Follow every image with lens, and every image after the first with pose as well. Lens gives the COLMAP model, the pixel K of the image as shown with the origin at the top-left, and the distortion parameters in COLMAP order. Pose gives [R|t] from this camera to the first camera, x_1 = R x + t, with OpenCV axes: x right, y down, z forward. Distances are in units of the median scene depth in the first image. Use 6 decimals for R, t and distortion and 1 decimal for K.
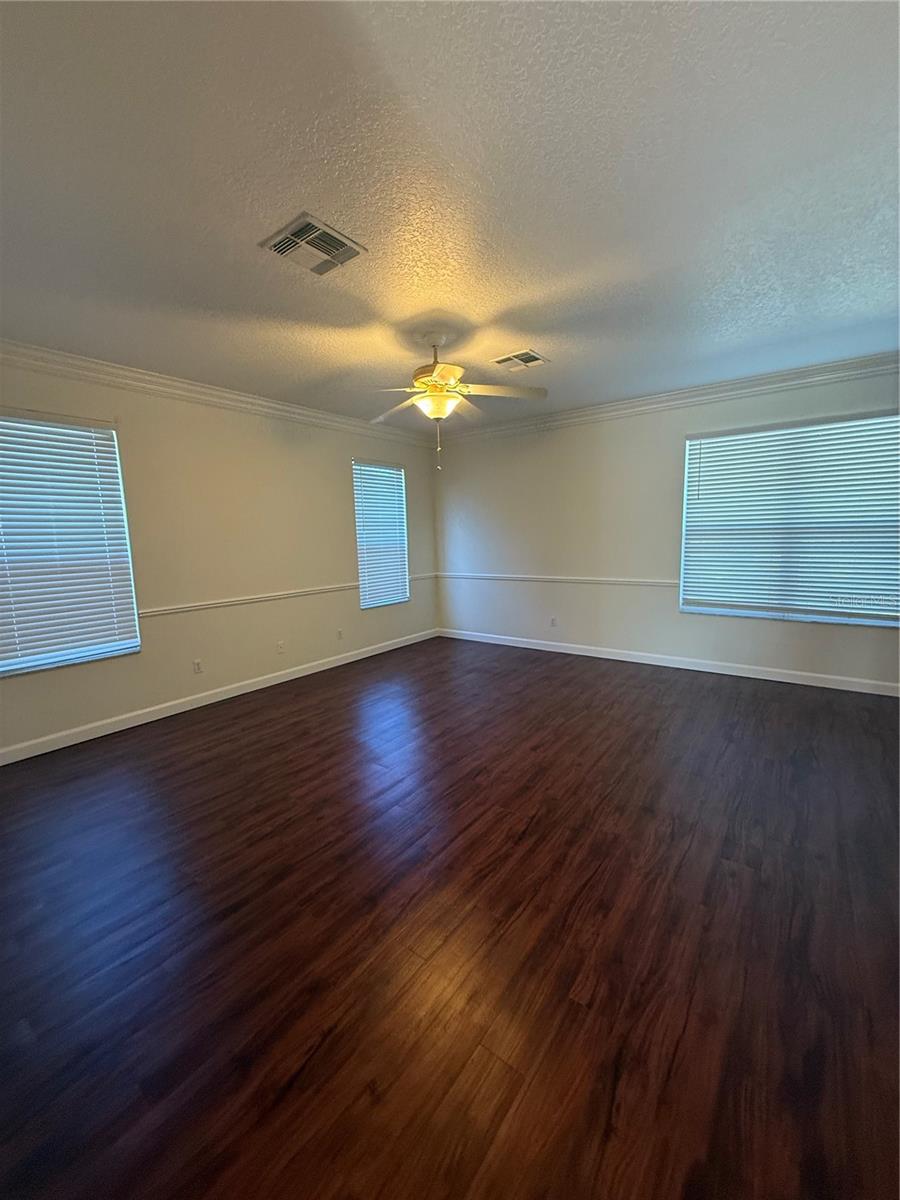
lens RADIAL K [[476.6, 0, 450.2], [0, 476.6, 598.9], [0, 0, 1]] dist [-0.000761, 0.000048]
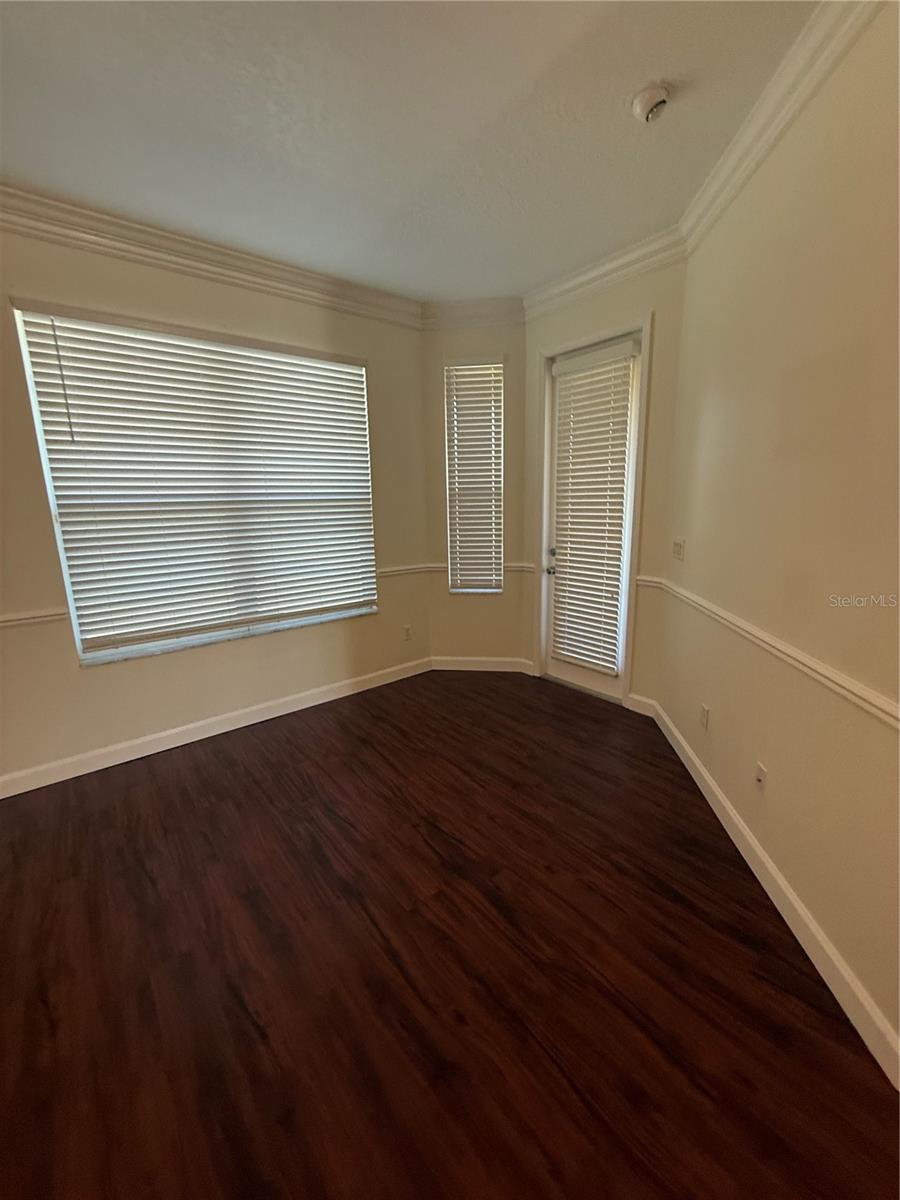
lens RADIAL K [[476.6, 0, 449.1], [0, 476.6, 595.9], [0, 0, 1]] dist [-0.000761, 0.000048]
pose [[0.248078, -0.179062, 0.952047, 0.117274], [0.143793, 0.978688, 0.146604, -0.071231], [-0.958009, 0.100529, 0.268539, 0.520771]]
